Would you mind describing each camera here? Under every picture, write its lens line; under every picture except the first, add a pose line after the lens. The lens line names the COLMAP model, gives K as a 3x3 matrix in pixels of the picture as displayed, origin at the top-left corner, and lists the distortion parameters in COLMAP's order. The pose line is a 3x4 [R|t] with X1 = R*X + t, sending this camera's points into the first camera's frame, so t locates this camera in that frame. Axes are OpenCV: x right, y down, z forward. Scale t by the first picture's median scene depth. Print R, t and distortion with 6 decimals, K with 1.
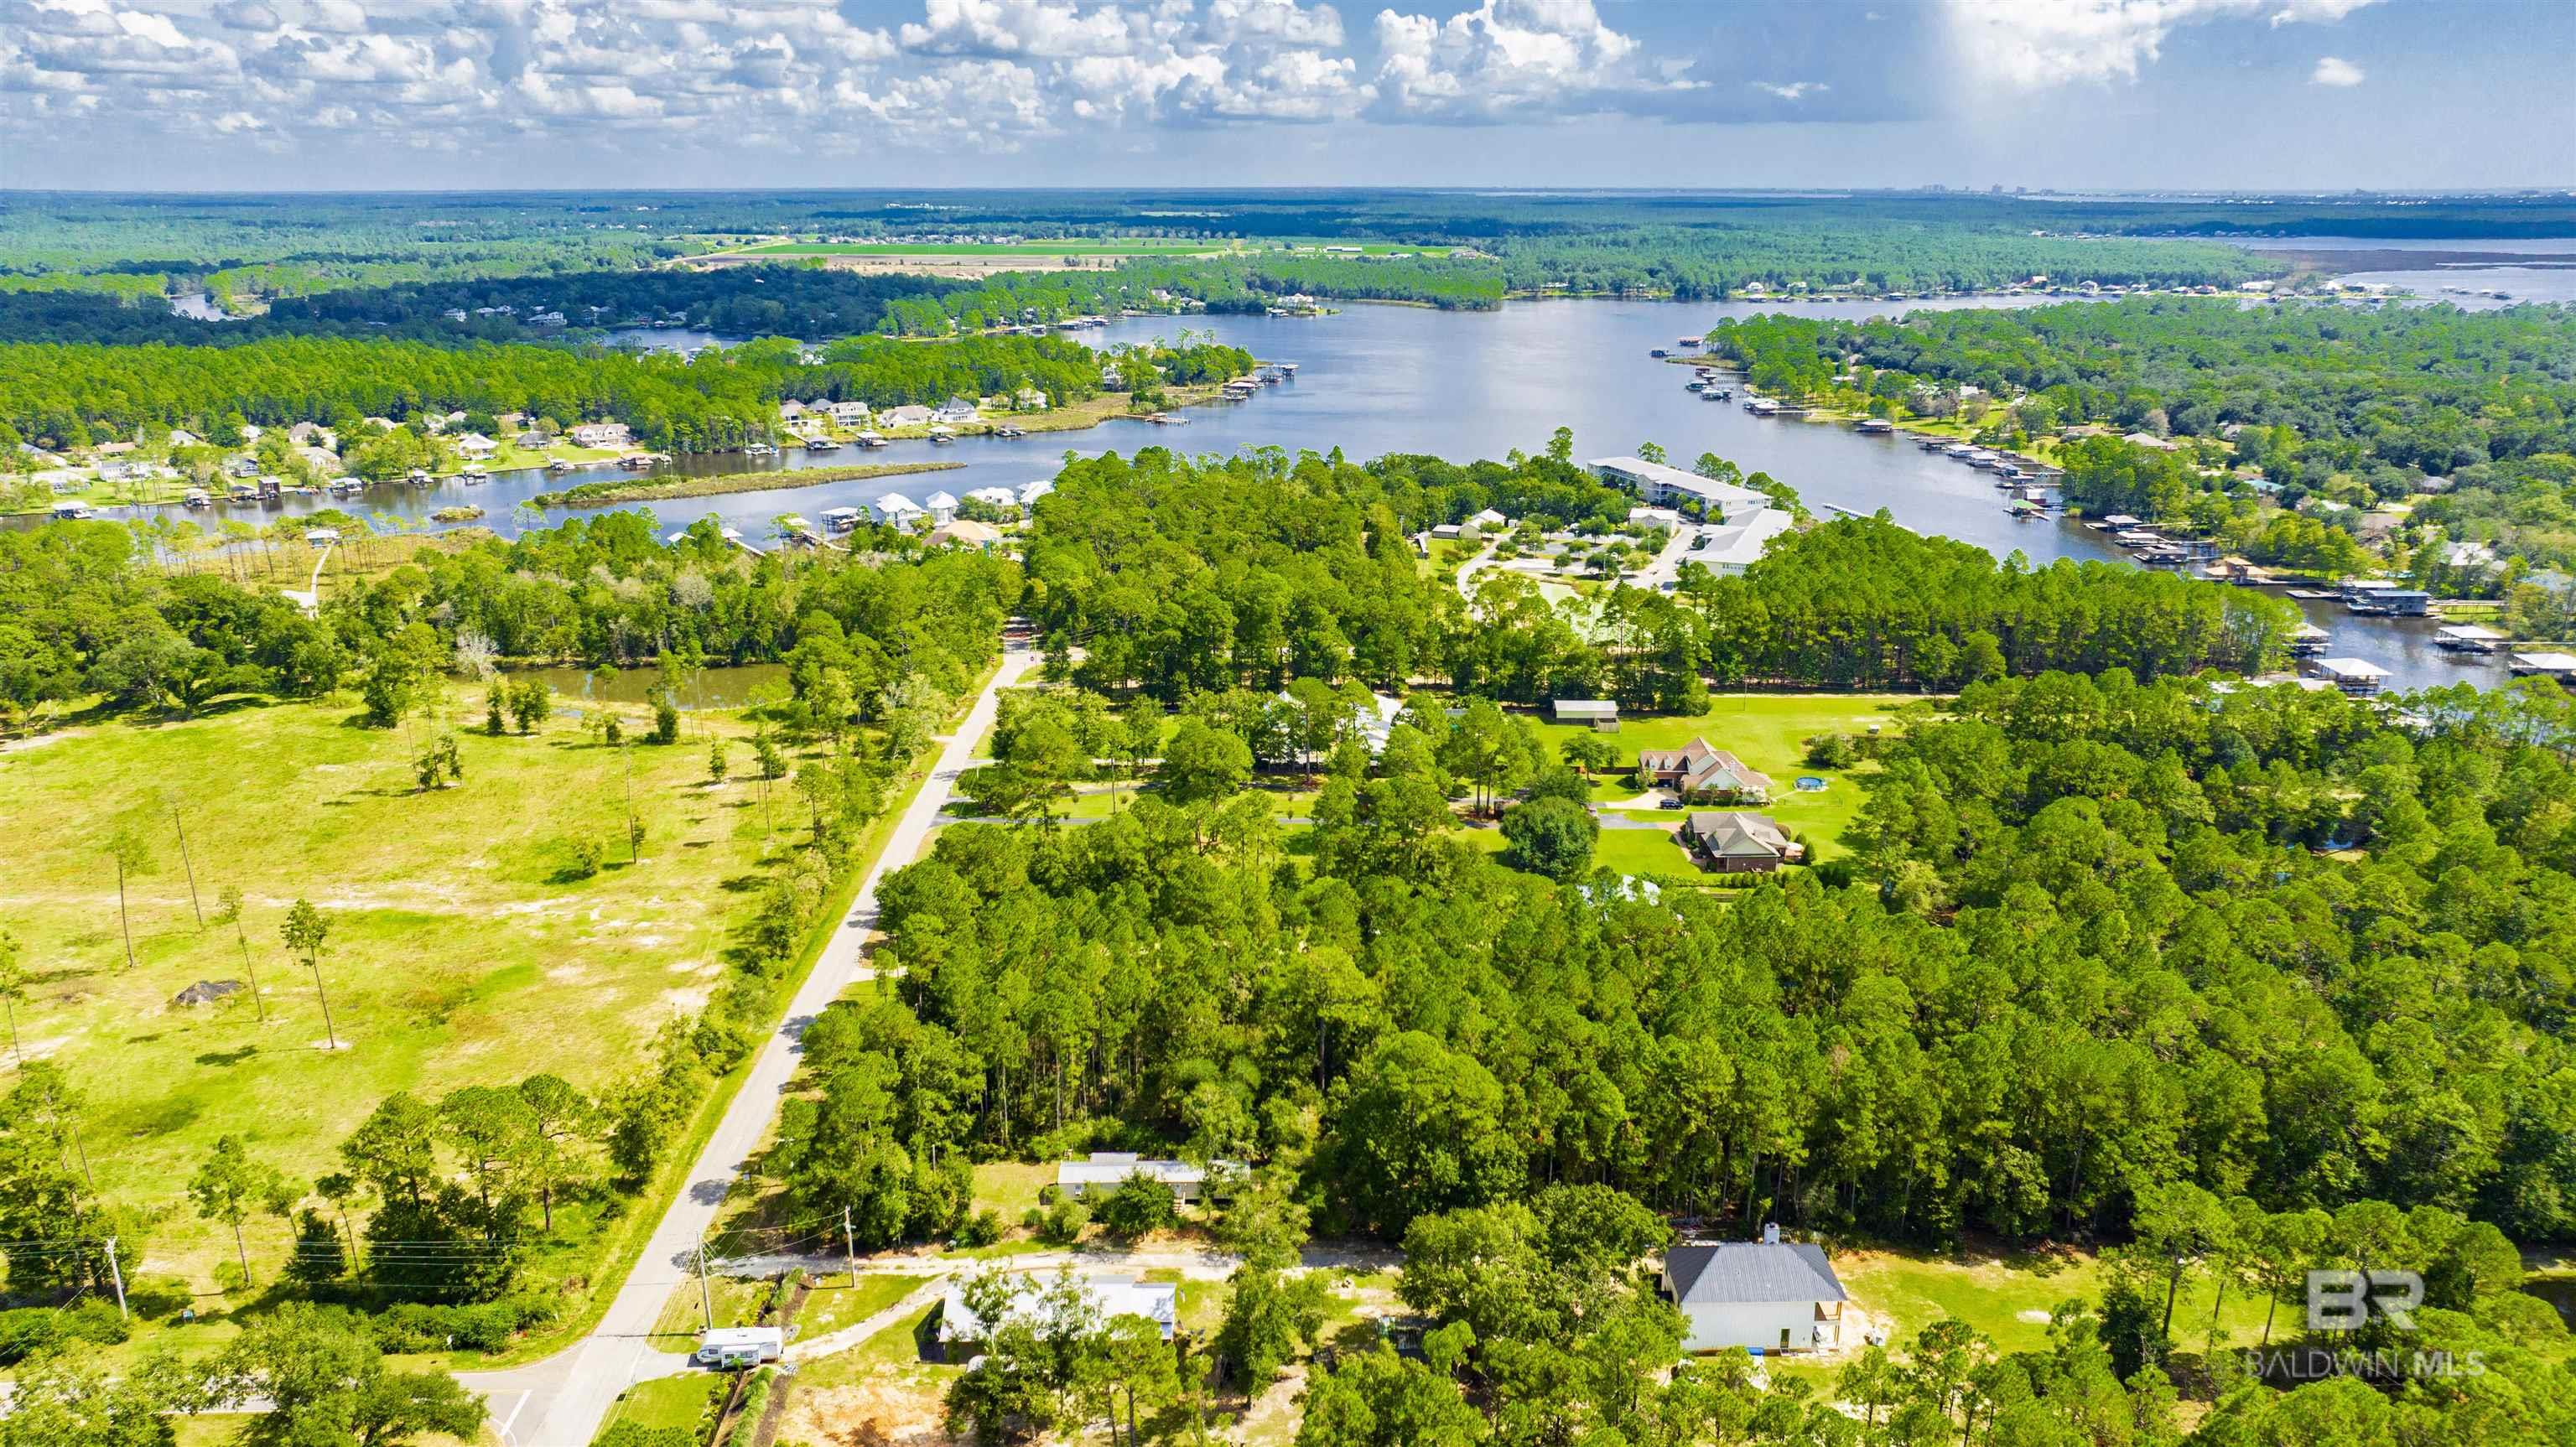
lens RADIAL K [[1857.6, 0, 1281.4], [0, 1857.6, 705.1], [0, 0, 1]] dist [-0.043540, 0.056298]
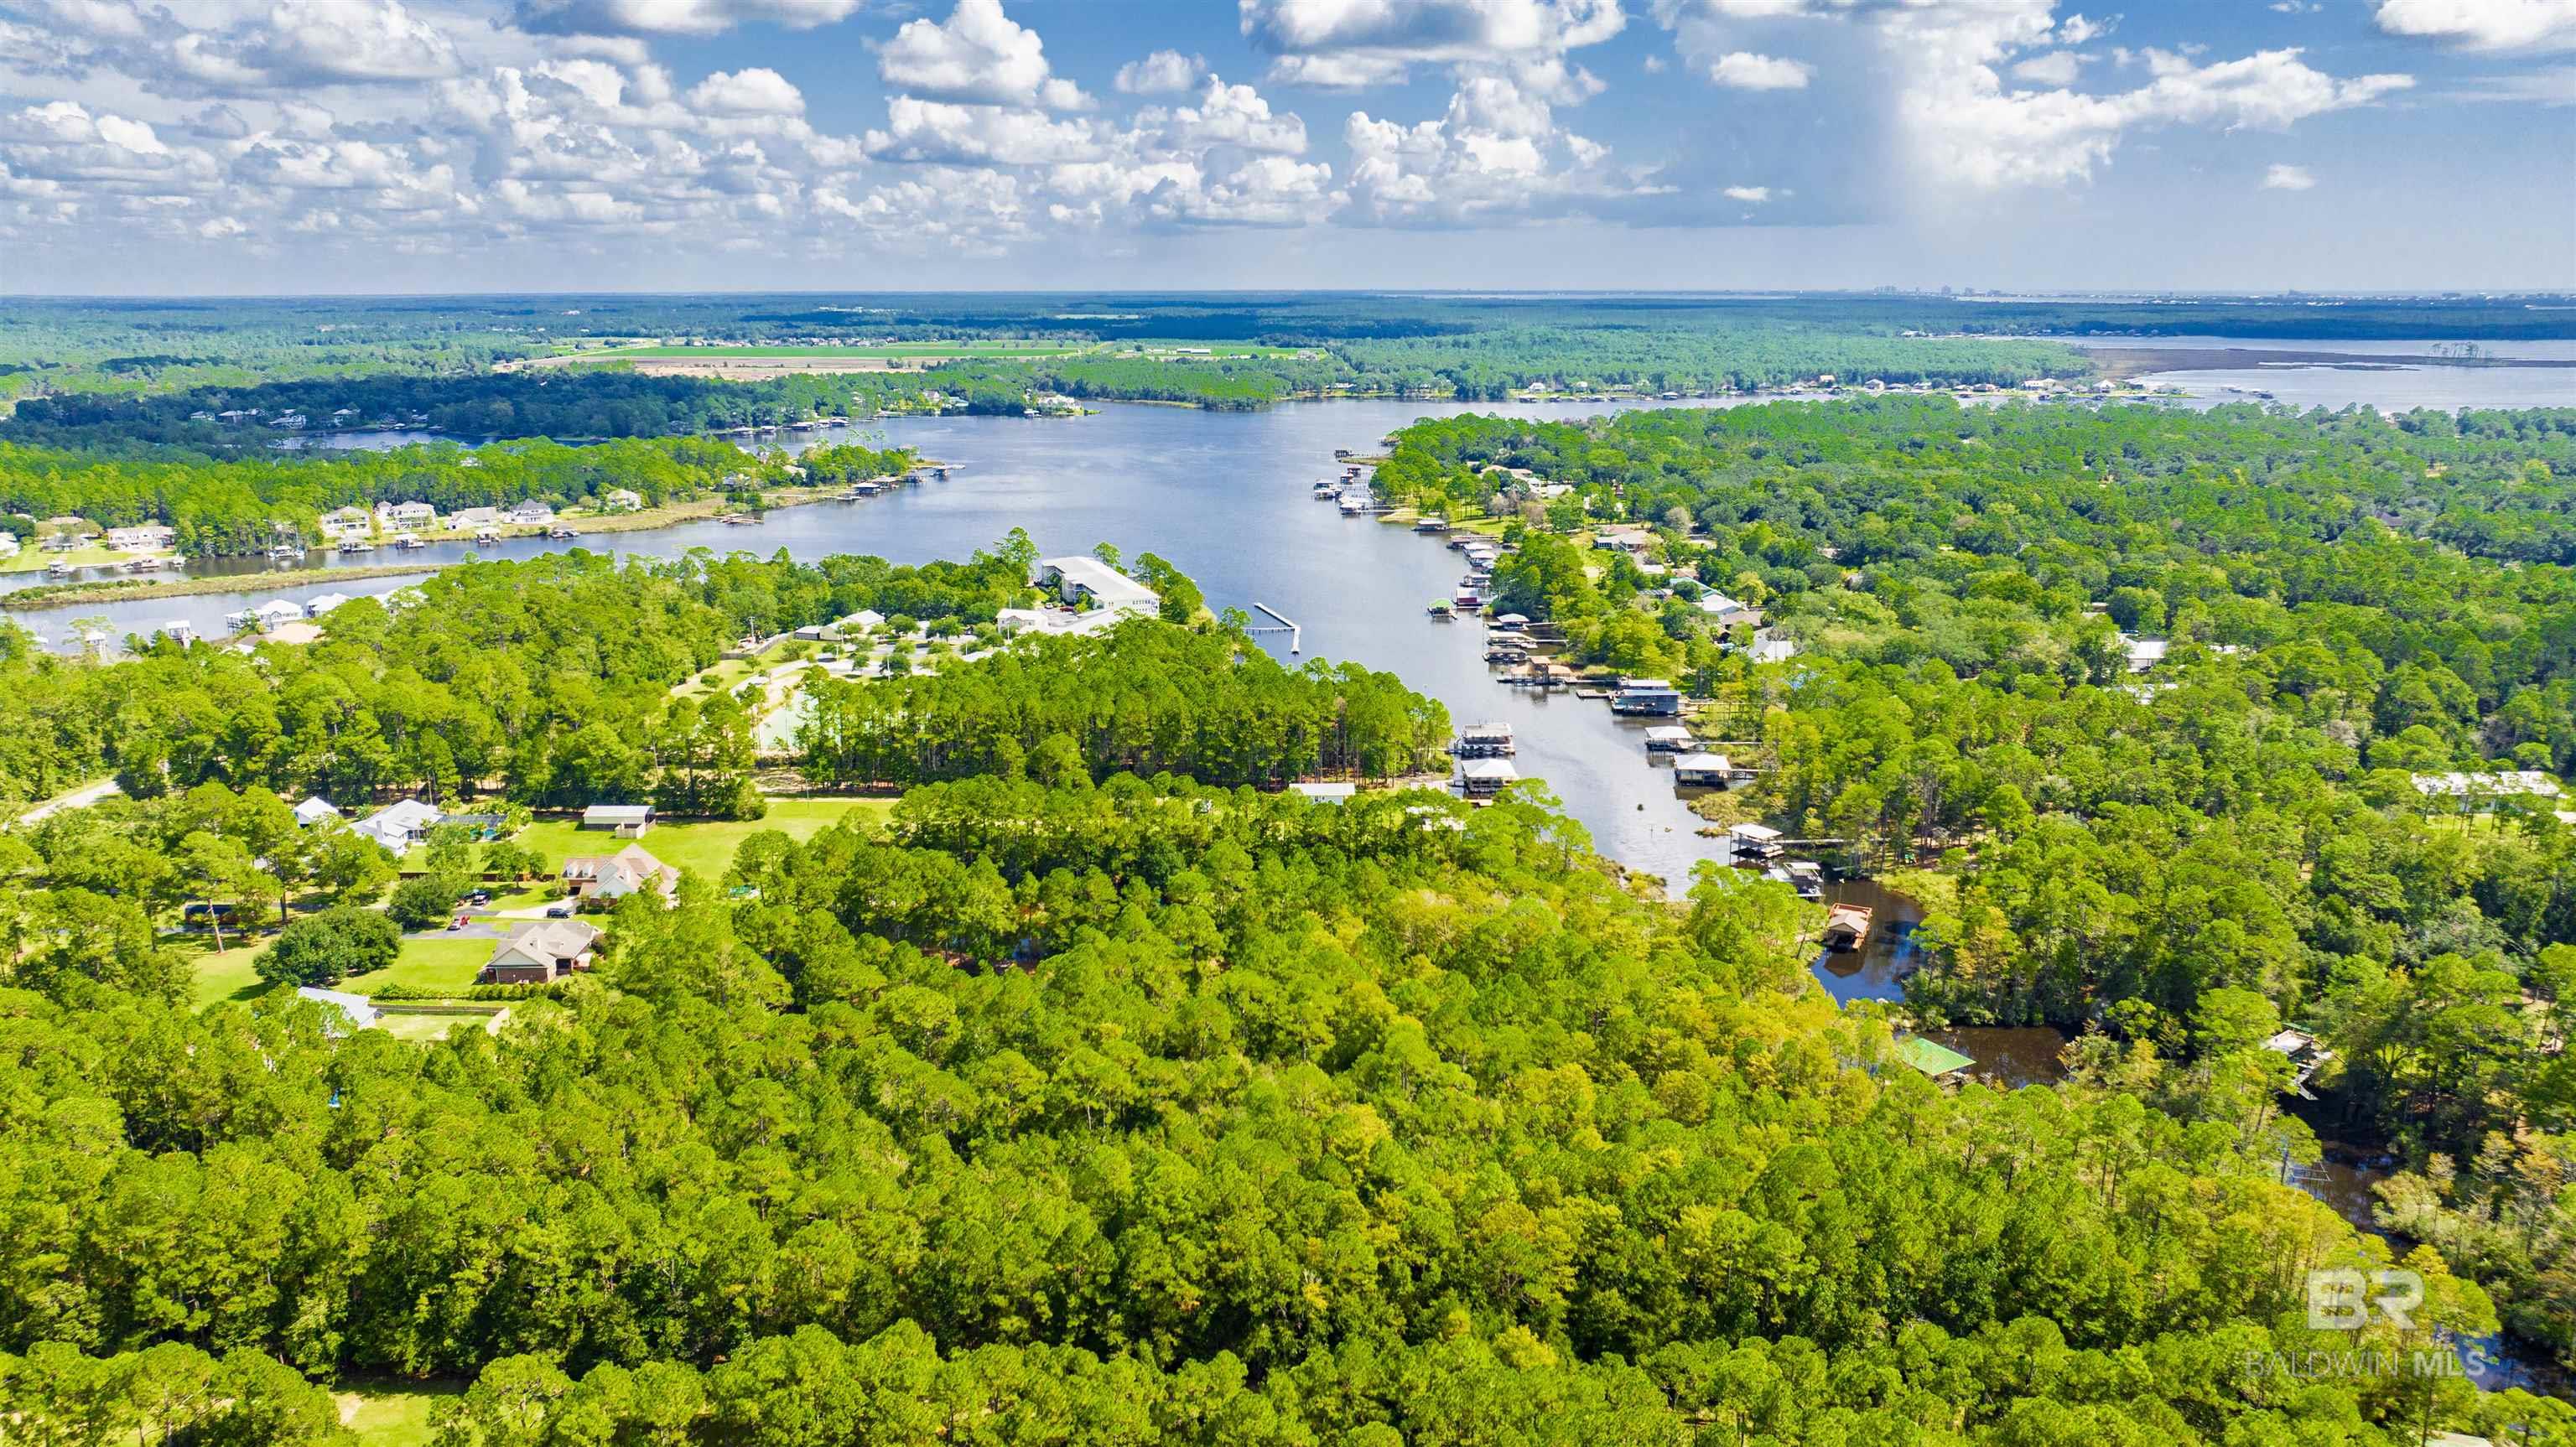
lens RADIAL K [[1857.6, 0, 1288.8], [0, 1857.6, 720.8], [0, 0, 1]] dist [-0.043540, 0.056298]
pose [[0.999976, -0.002592, 0.006467, 0.233870], [0.002876, 0.999014, -0.044301, -0.001372], [-0.006345, 0.044319, 0.998997, 0.007049]]
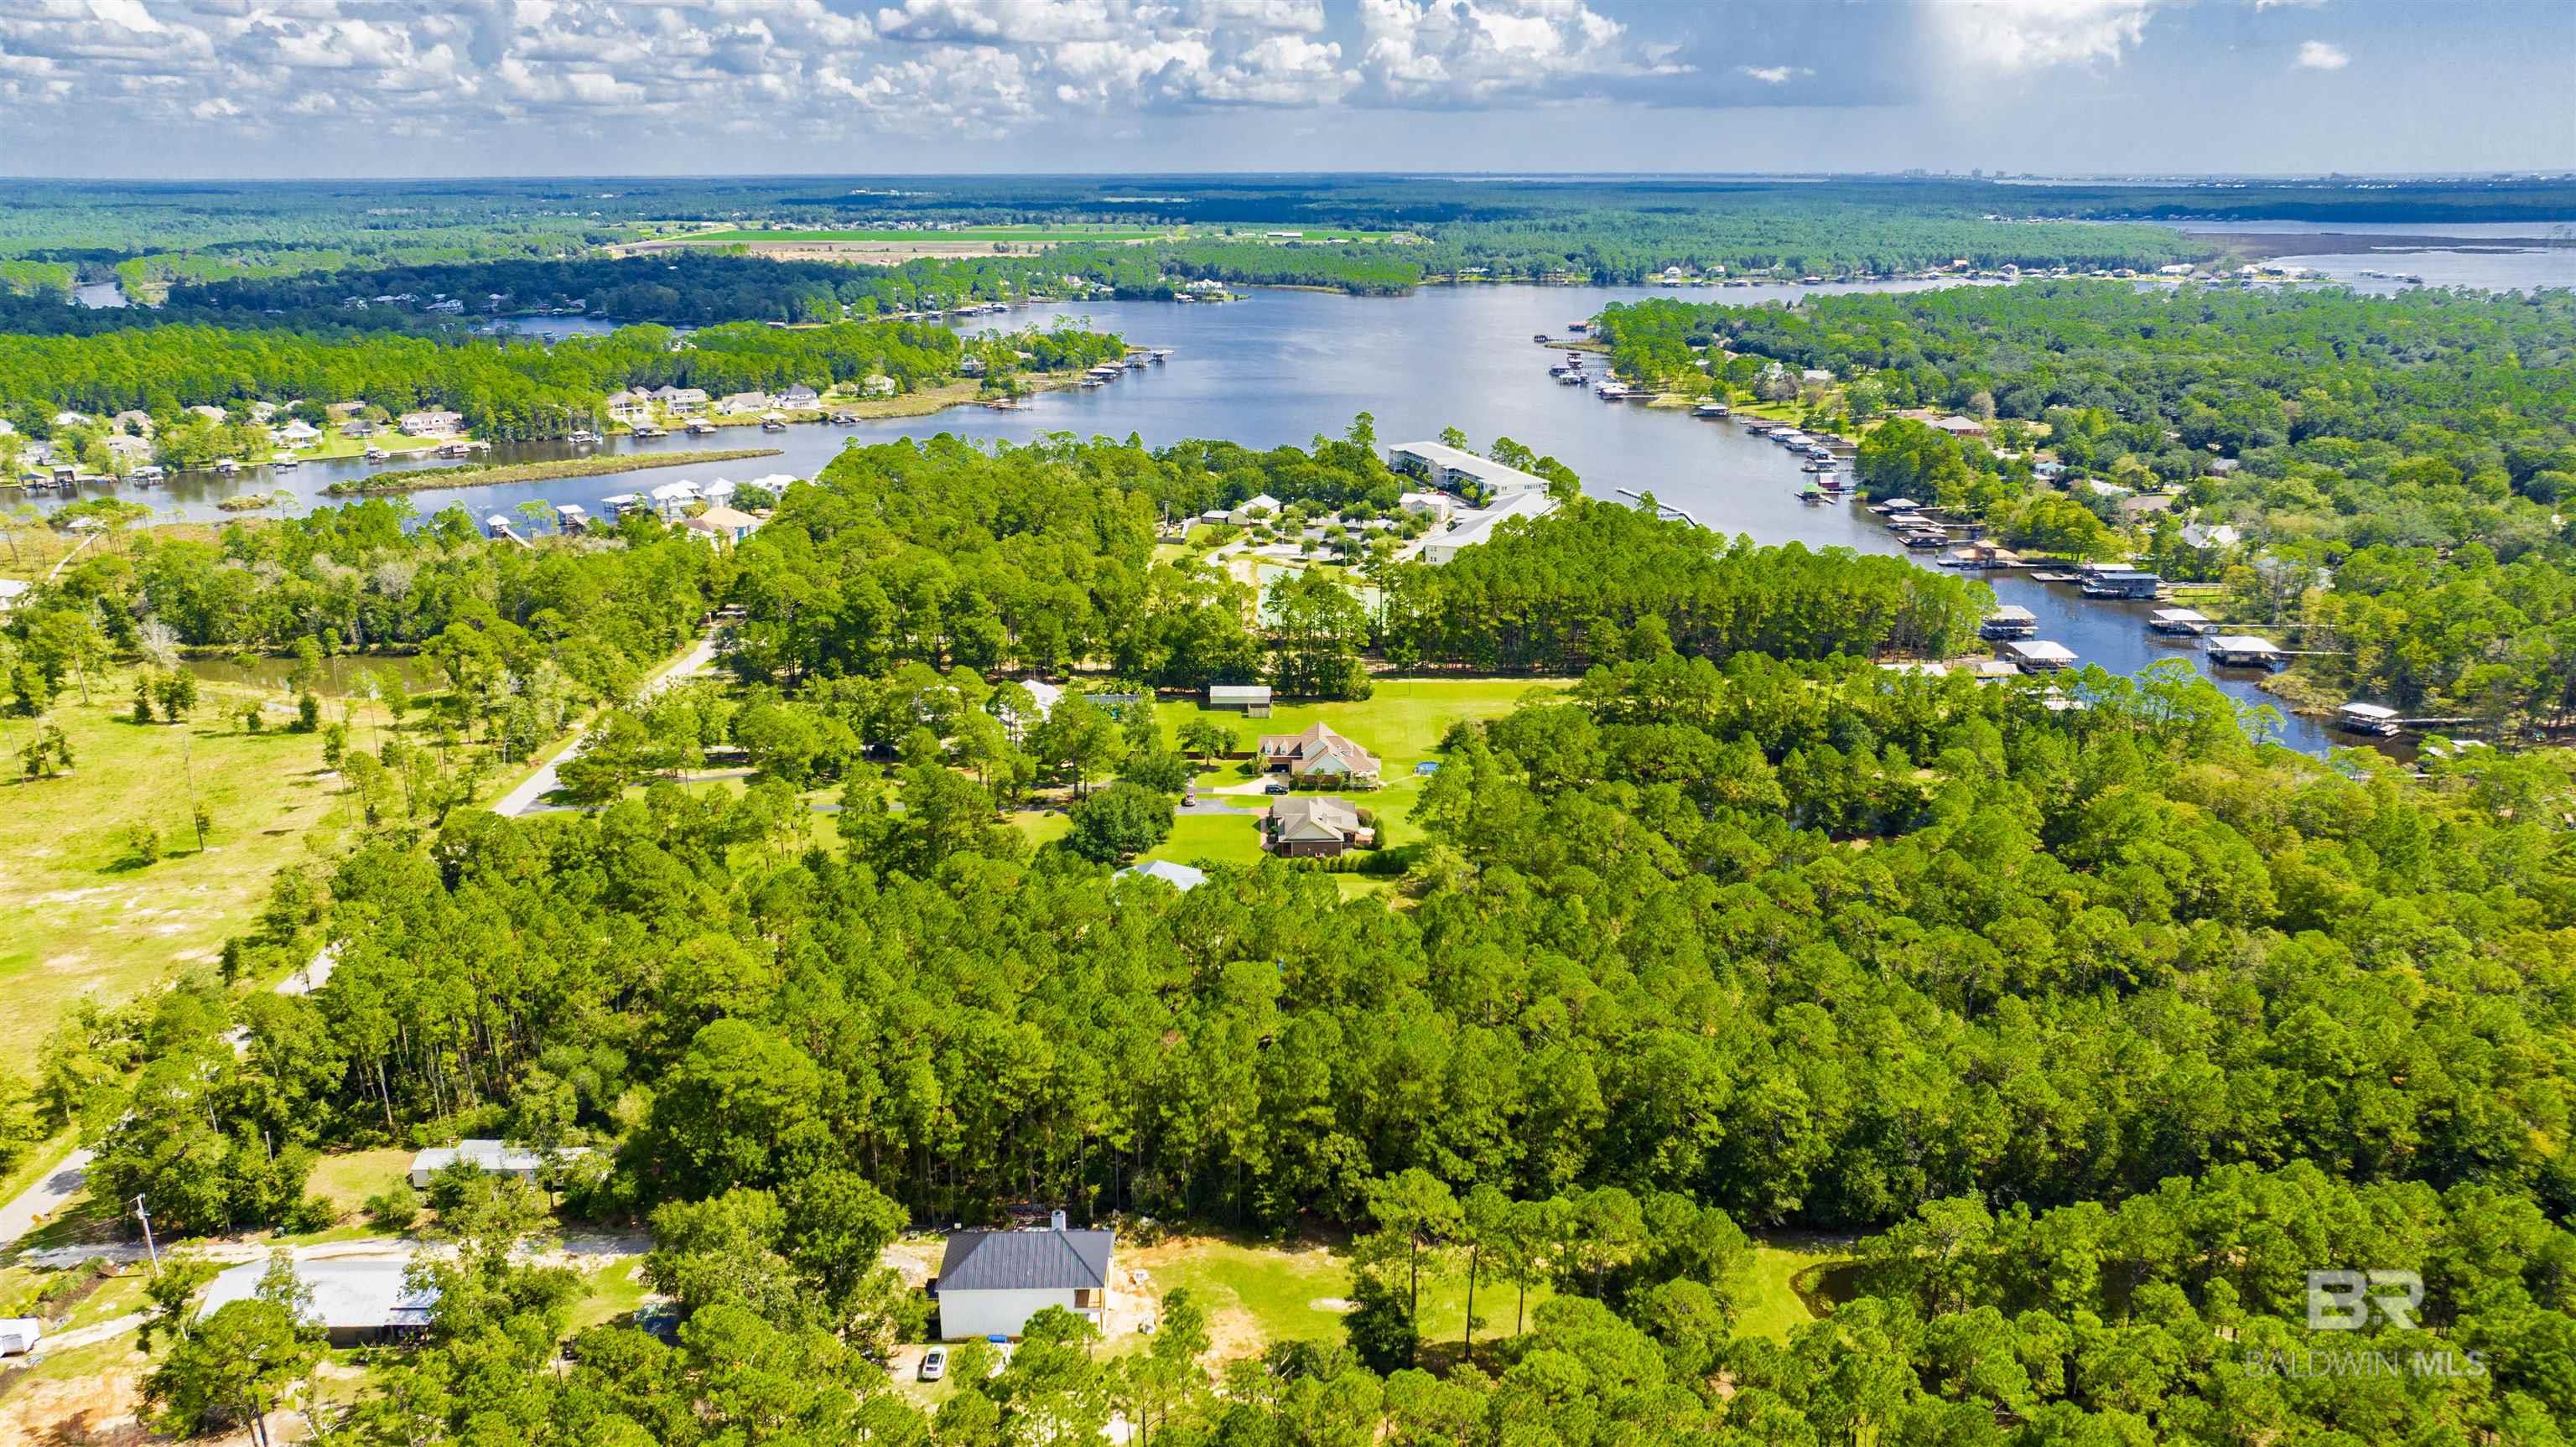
lens RADIAL K [[1857.6, 0, 1284.1], [0, 1857.6, 712.8], [0, 0, 1]] dist [-0.043540, 0.056298]
pose [[0.999984, -0.003028, 0.004864, 0.083184], [0.002974, 0.999934, 0.011123, 0.000460], [-0.004897, -0.011109, 0.999926, 0.001379]]
